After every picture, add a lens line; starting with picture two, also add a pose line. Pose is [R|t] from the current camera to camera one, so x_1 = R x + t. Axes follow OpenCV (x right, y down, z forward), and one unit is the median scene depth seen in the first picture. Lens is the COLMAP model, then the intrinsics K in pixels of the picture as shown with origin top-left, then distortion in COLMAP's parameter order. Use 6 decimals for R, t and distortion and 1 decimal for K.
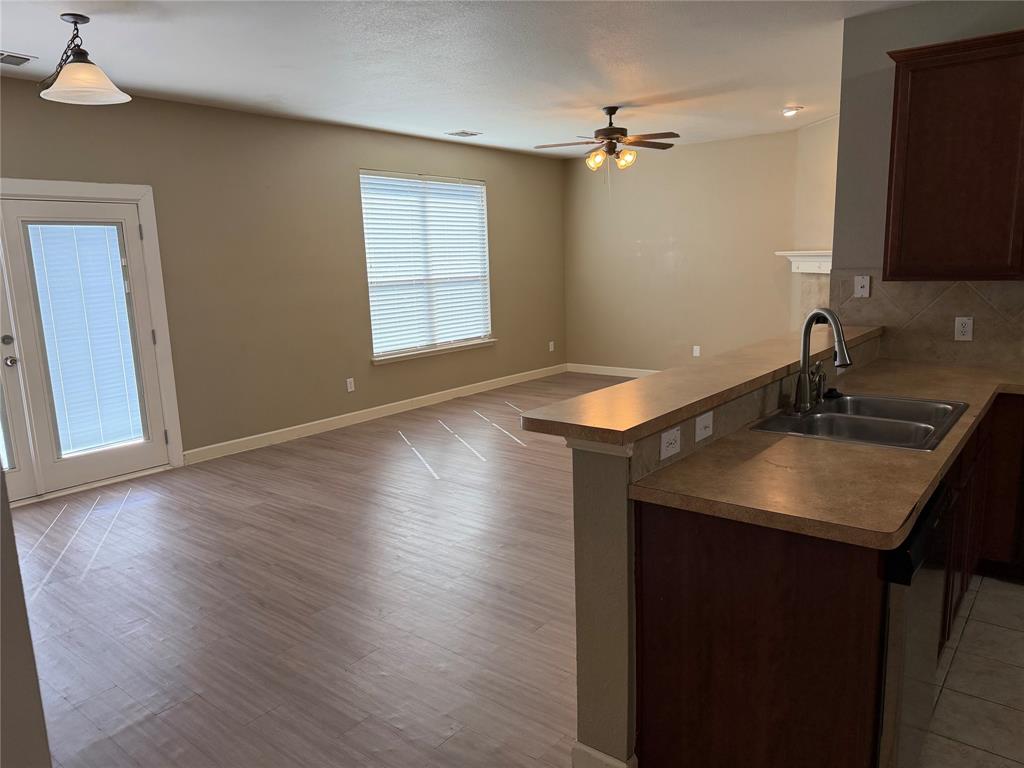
lens RADIAL K [[720.1, 0, 512.0], [0, 720.1, 384.0], [0, 0, 1]] dist [0.056979, -0.084327]
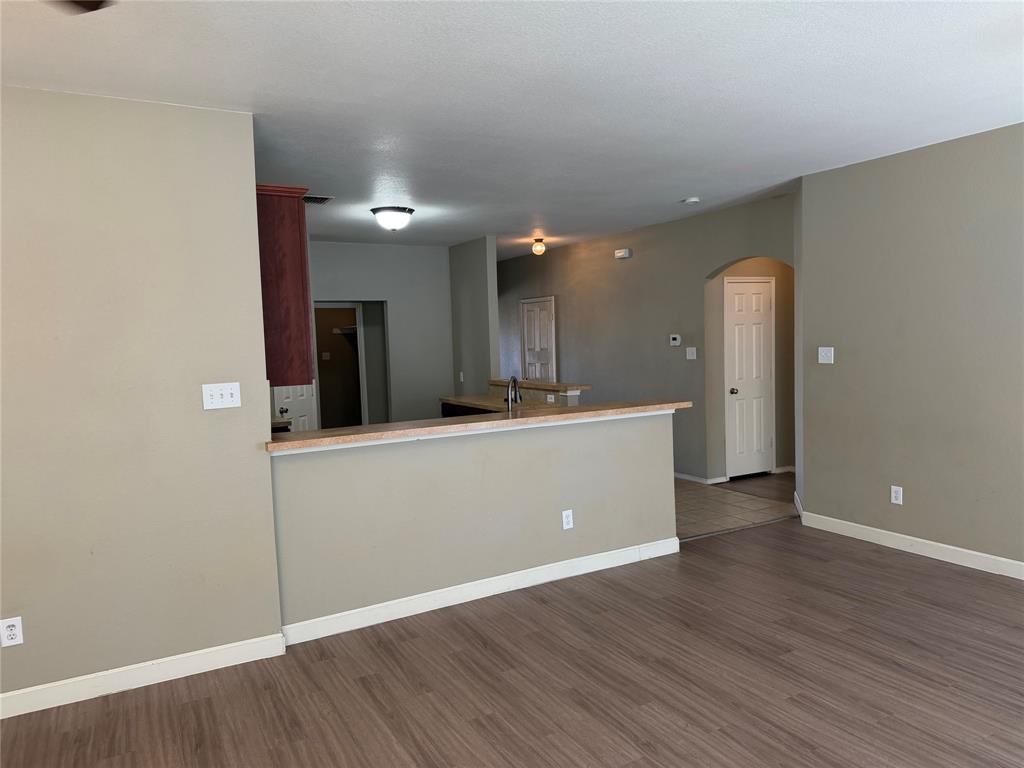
lens RADIAL K [[720.1, 0, 512.0], [0, 720.1, 384.0], [0, 0, 1]] dist [0.056979, -0.084327]
pose [[-0.923520, 0.033251, 0.382105, -0.198644], [0.126088, 0.967184, 0.220582, -0.346273], [-0.362232, 0.251891, -0.897407, 1.877717]]
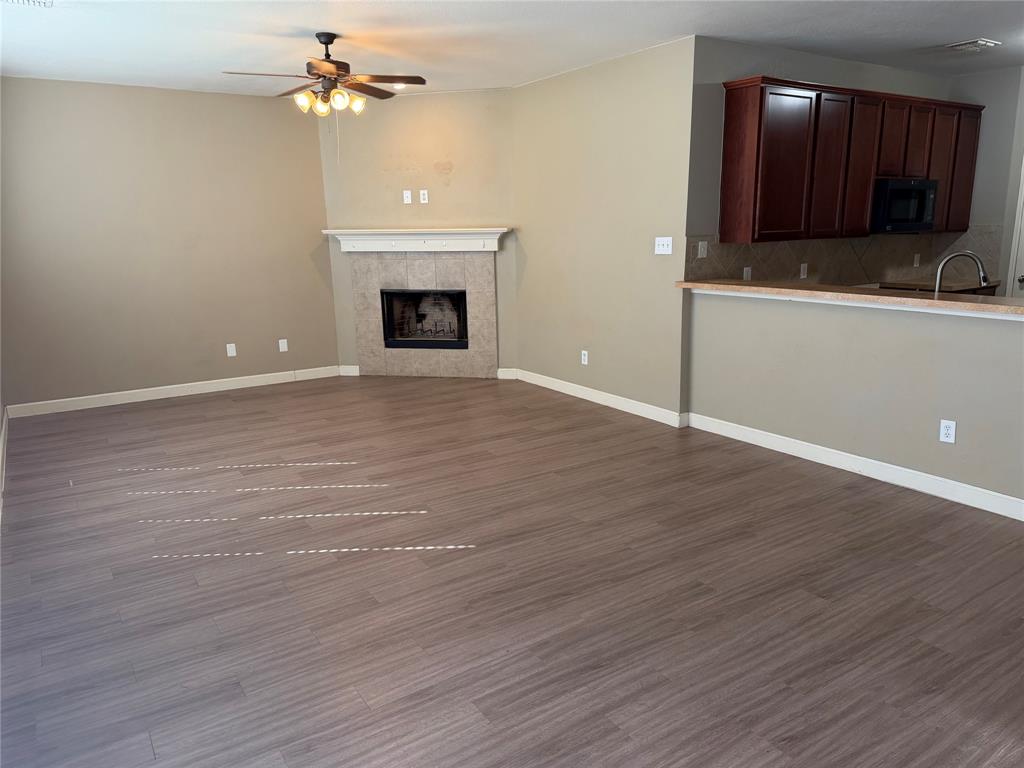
lens RADIAL K [[720.1, 0, 512.0], [0, 720.1, 384.0], [0, 0, 1]] dist [0.056979, -0.084327]
pose [[0.310552, -0.184812, 0.932417, -0.971840], [0.176832, 0.975027, 0.134362, -0.145005], [-0.933963, 0.123154, 0.335478, 0.991917]]
